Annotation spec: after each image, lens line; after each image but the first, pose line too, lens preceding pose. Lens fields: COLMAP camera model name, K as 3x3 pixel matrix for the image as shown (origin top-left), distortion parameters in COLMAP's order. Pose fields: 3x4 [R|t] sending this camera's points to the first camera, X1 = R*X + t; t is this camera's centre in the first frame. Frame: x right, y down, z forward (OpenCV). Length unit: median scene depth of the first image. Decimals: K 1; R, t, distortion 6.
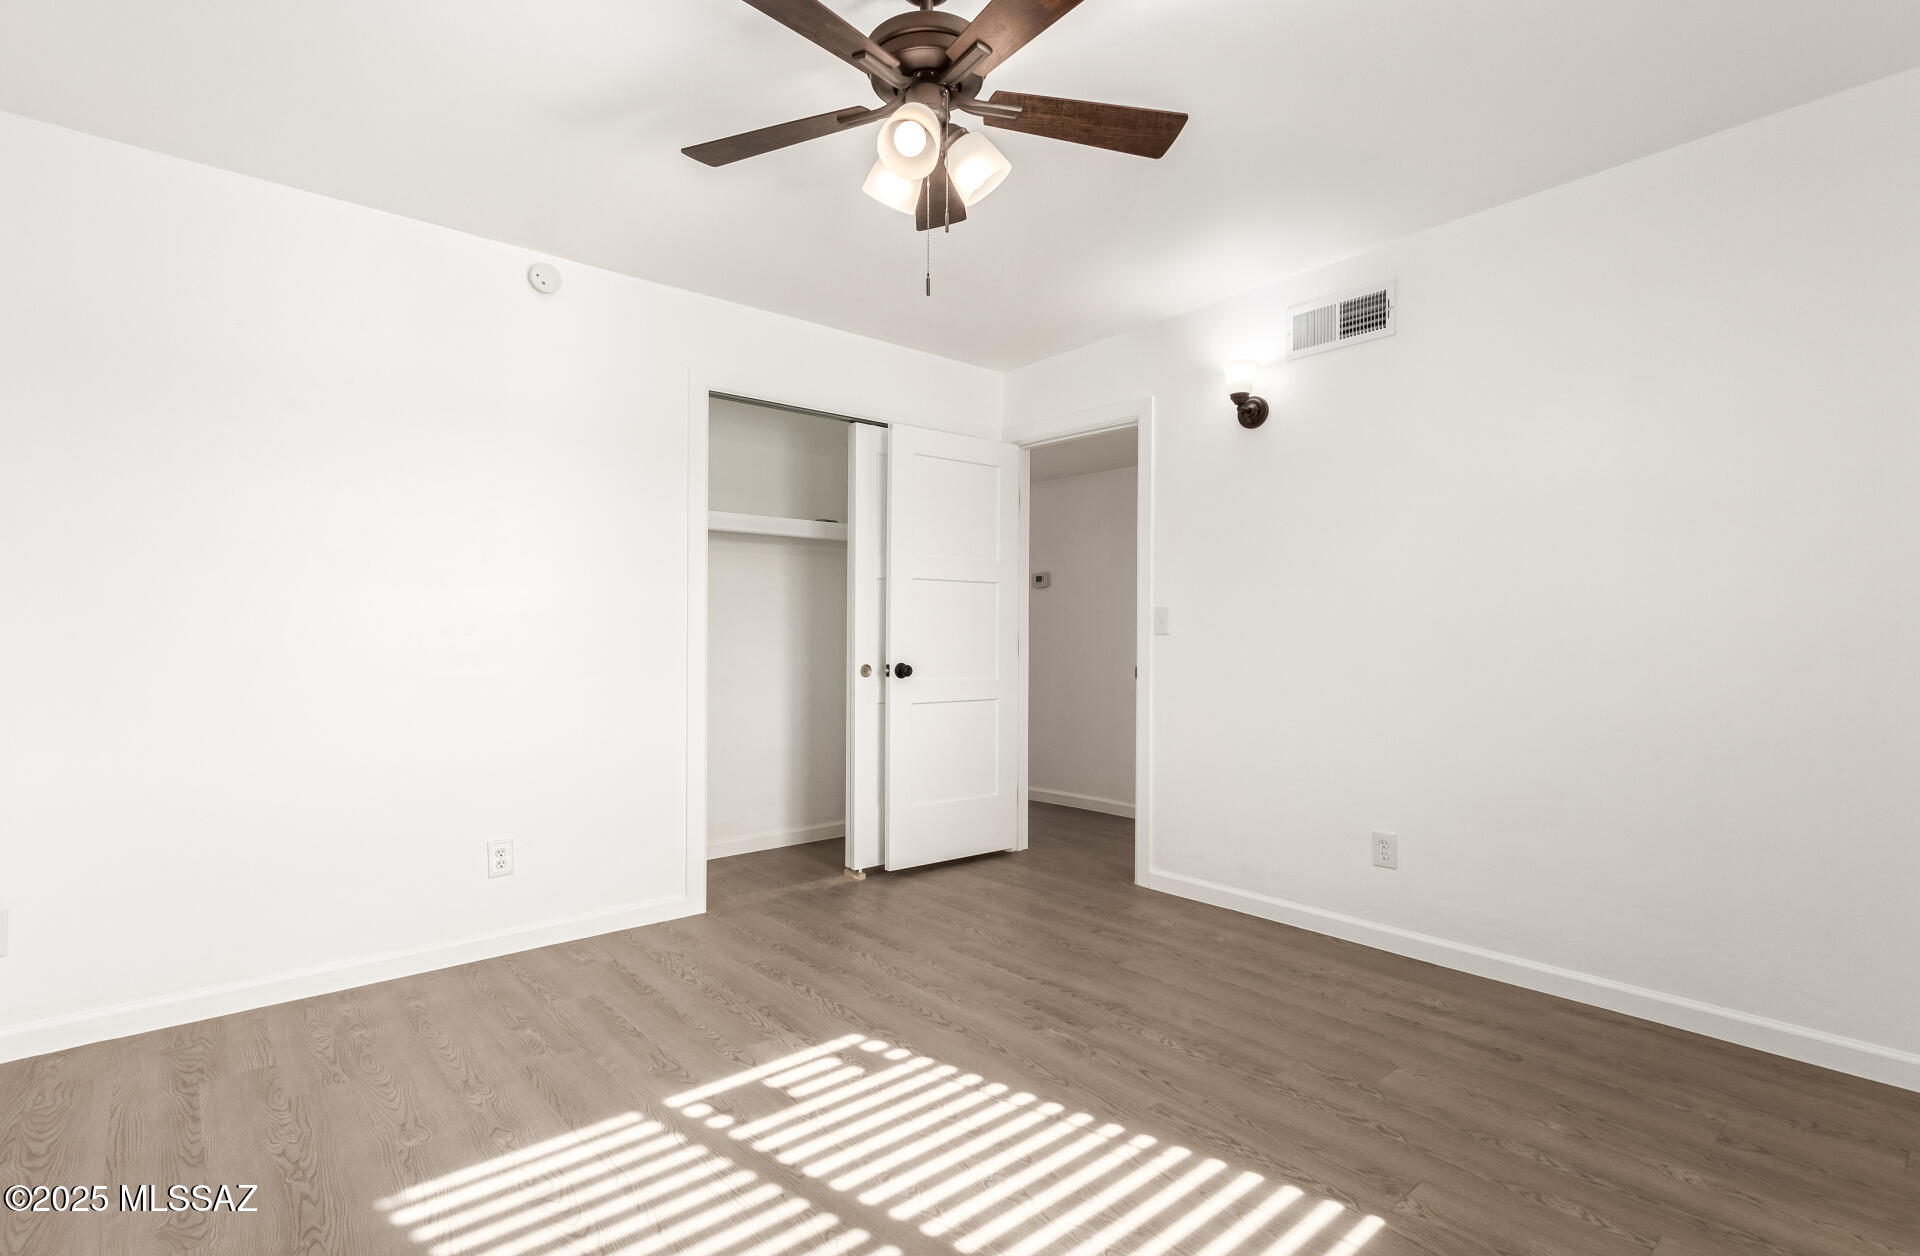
lens RADIAL K [[895.9, 0, 961.0], [0, 895.9, 629.2], [0, 0, 1]] dist [-0.001887, -0.000699]
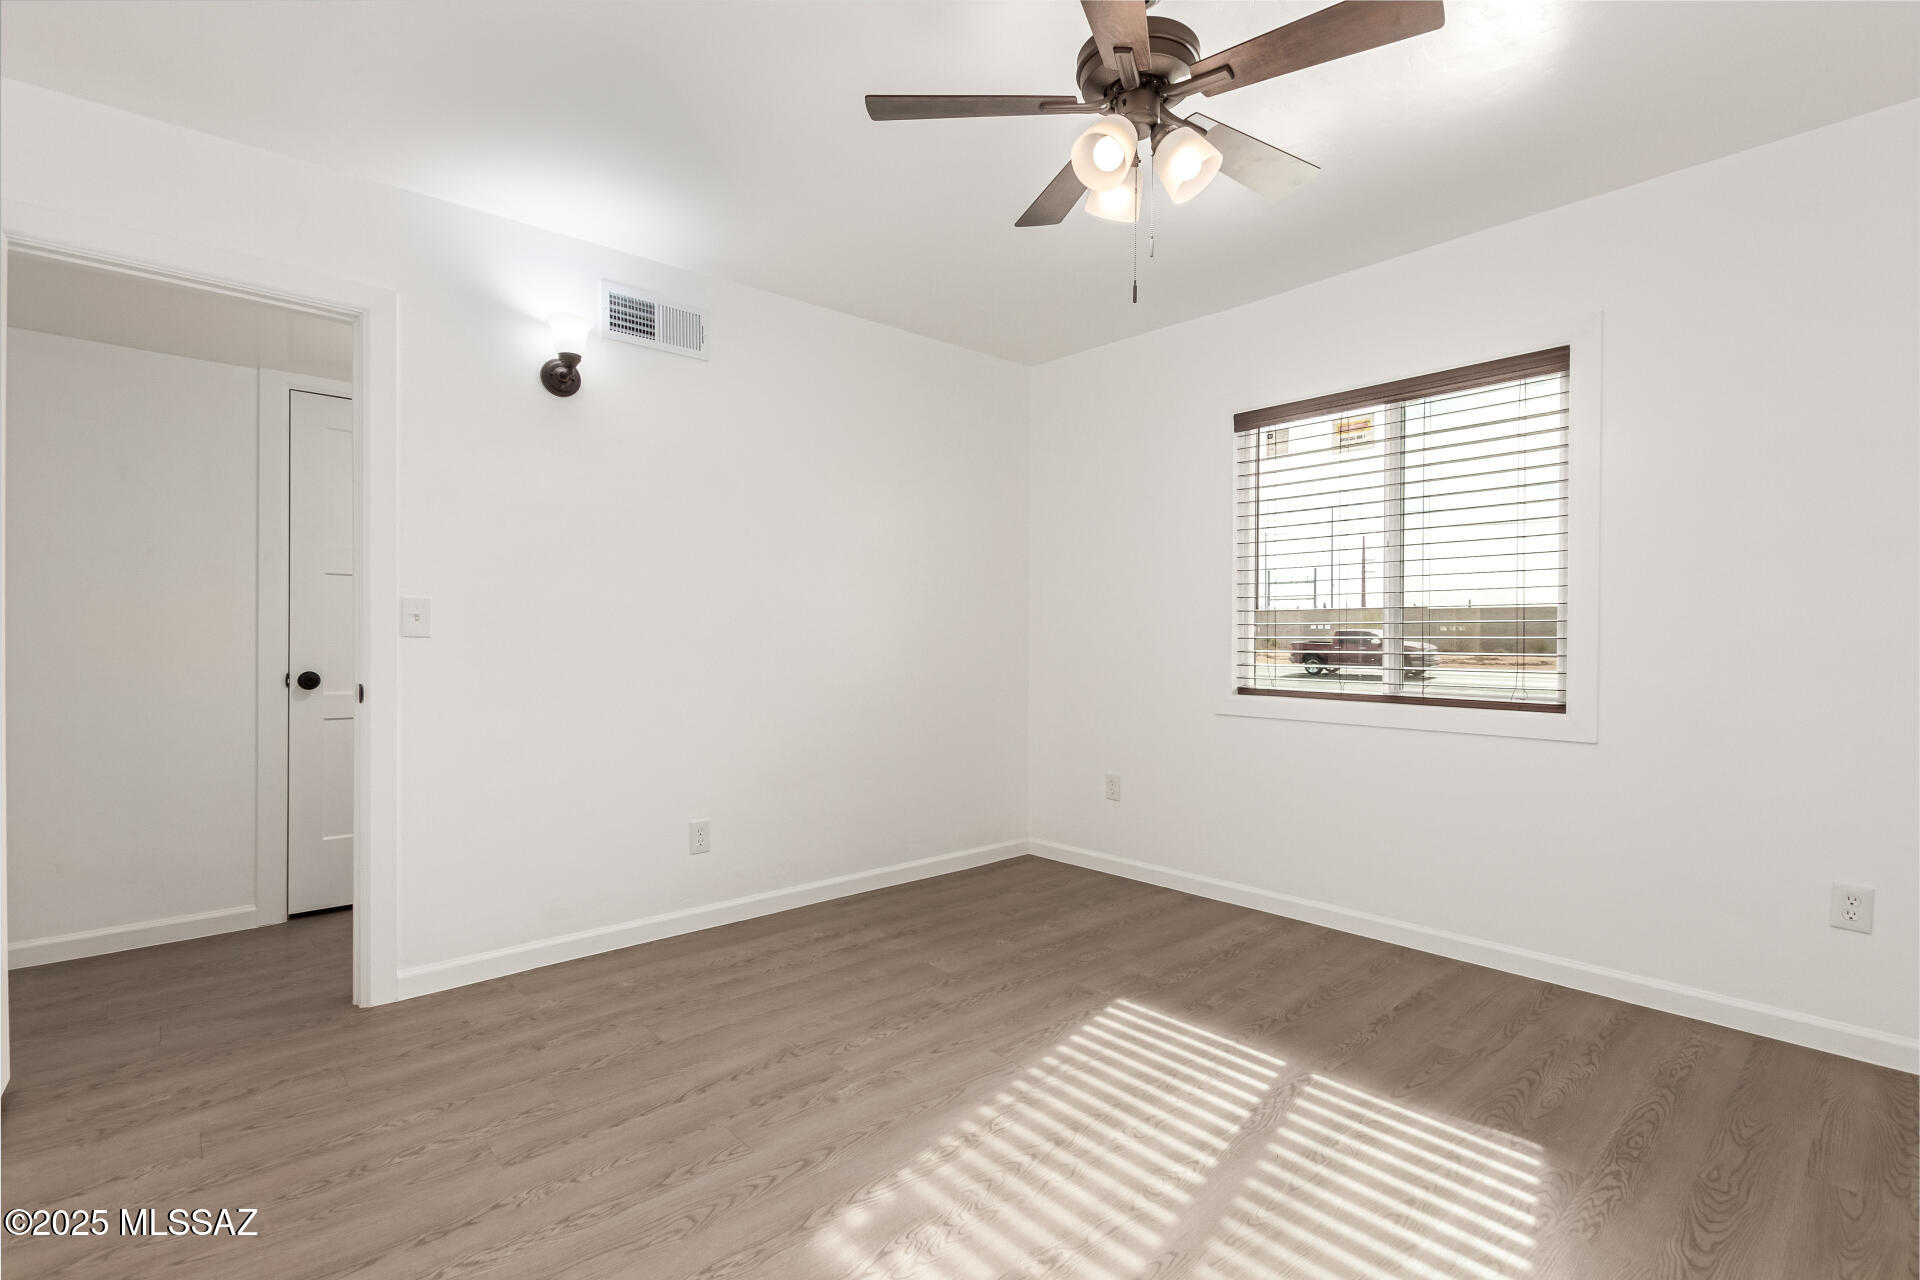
lens RADIAL K [[895.1, 0, 959.7], [0, 895.1, 640.4], [0, 0, 1]] dist [0.004305, 0.000083]
pose [[-0.019738, -0.007220, 0.999779, -0.774613], [-0.008667, 0.999938, 0.007050, -0.000227], [-0.999768, -0.008526, -0.019799, 0.904905]]
